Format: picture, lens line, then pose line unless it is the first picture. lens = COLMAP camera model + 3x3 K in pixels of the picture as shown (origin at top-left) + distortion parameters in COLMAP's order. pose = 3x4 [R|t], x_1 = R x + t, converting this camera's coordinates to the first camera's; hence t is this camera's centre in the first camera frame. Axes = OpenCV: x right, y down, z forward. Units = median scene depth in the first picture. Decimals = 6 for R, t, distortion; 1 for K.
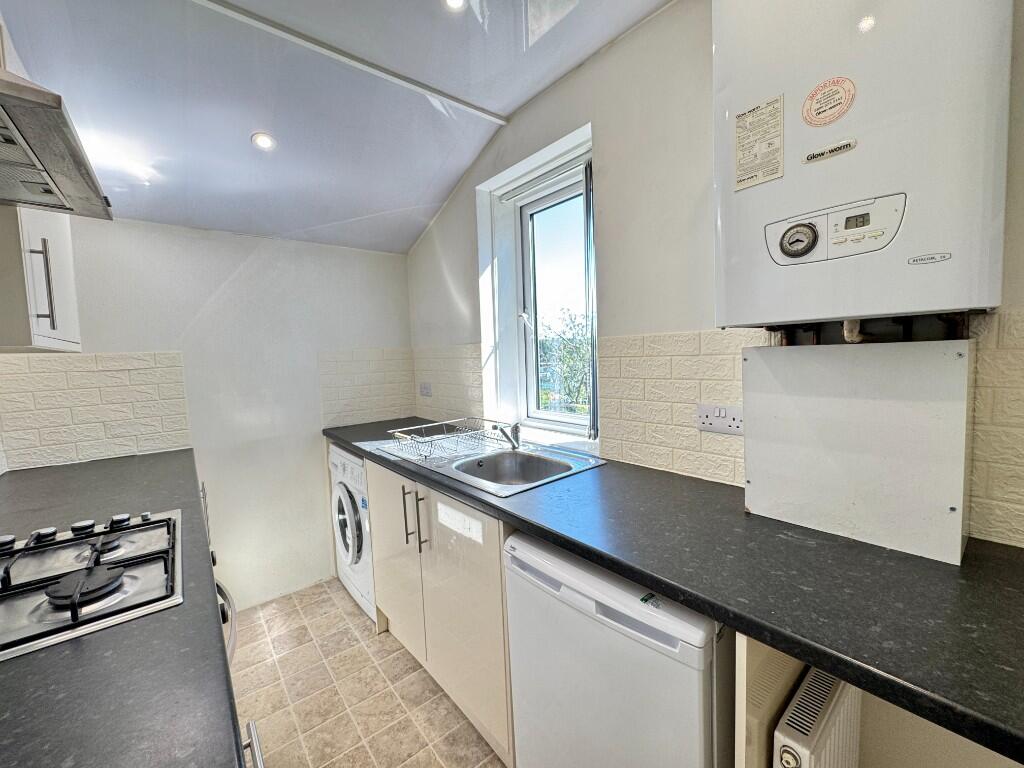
lens RADIAL K [[411.0, 0, 510.5], [0, 411.0, 383.4], [0, 0, 1]] dist [-0.000208, -0.000079]
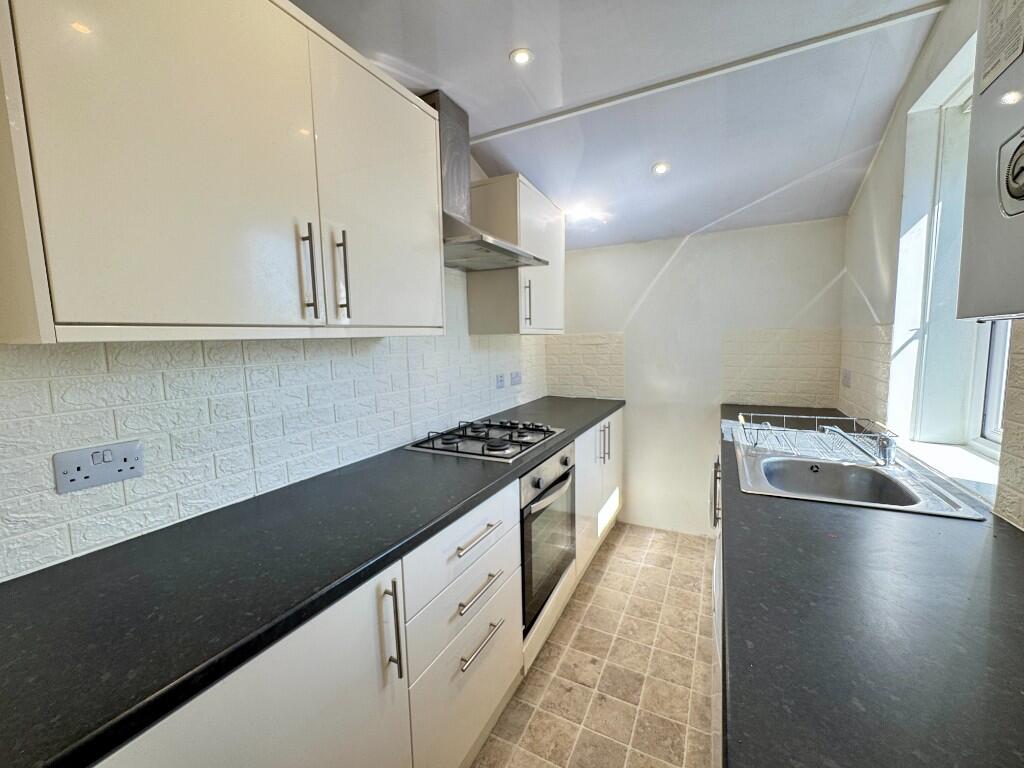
lens RADIAL K [[411.0, 0, 510.5], [0, 411.0, 383.4], [0, 0, 1]] dist [-0.000208, -0.000079]
pose [[0.400548, 0.122216, -0.908089, 0.431117], [-0.059909, 0.992437, 0.107143, -0.036163], [0.914315, 0.011487, 0.404840, 0.065819]]
